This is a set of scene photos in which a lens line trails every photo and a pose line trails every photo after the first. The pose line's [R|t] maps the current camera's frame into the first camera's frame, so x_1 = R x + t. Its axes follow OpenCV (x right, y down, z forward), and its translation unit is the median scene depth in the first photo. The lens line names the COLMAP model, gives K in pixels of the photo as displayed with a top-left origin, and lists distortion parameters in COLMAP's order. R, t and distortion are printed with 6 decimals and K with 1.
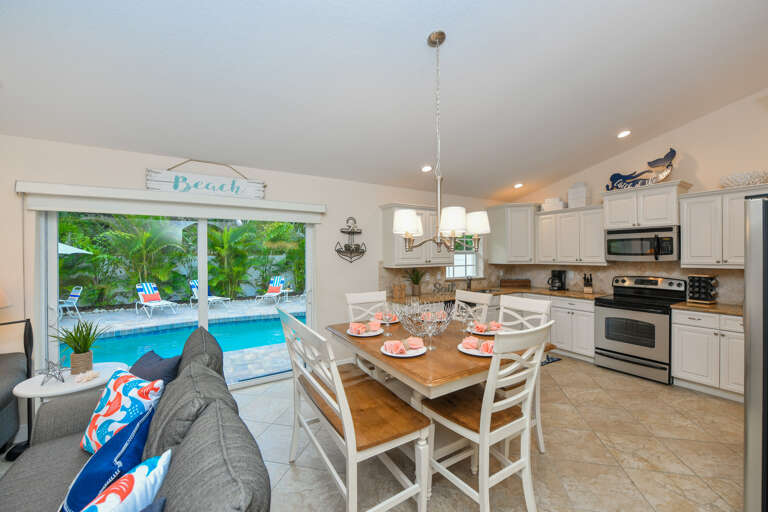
lens RADIAL K [[308.9, 0, 387.7], [0, 308.9, 255.4], [0, 0, 1]] dist [-0.011904, 0.000043]
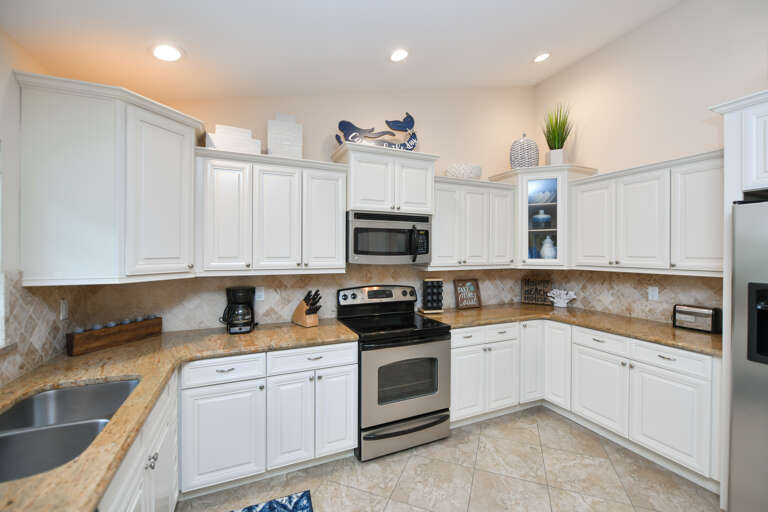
lens RADIAL K [[308.9, 0, 387.7], [0, 308.9, 255.4], [0, 0, 1]] dist [-0.011904, 0.000043]
pose [[0.150096, 0.000032, 0.988671, 0.166376], [-0.000637, 1.000000, 0.000064, 0.000147], [-0.988671, -0.000640, 0.150096, 0.916526]]
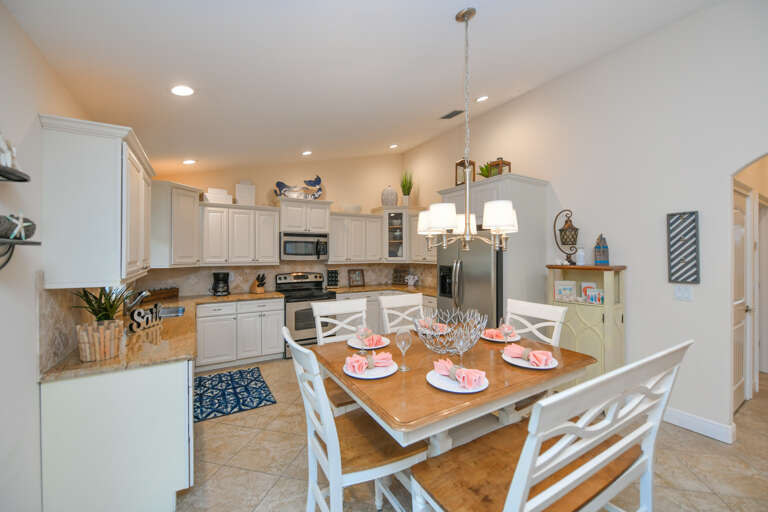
lens RADIAL K [[297.3, 0, 384.0], [0, 297.3, 256.0], [0, 0, 1]] dist [-0.000233, -0.000002]
pose [[0.019911, 0.002206, 0.999799, -0.363248], [0.002423, 0.999995, -0.002255, 0.005843], [-0.999799, 0.002467, 0.019905, 0.669036]]
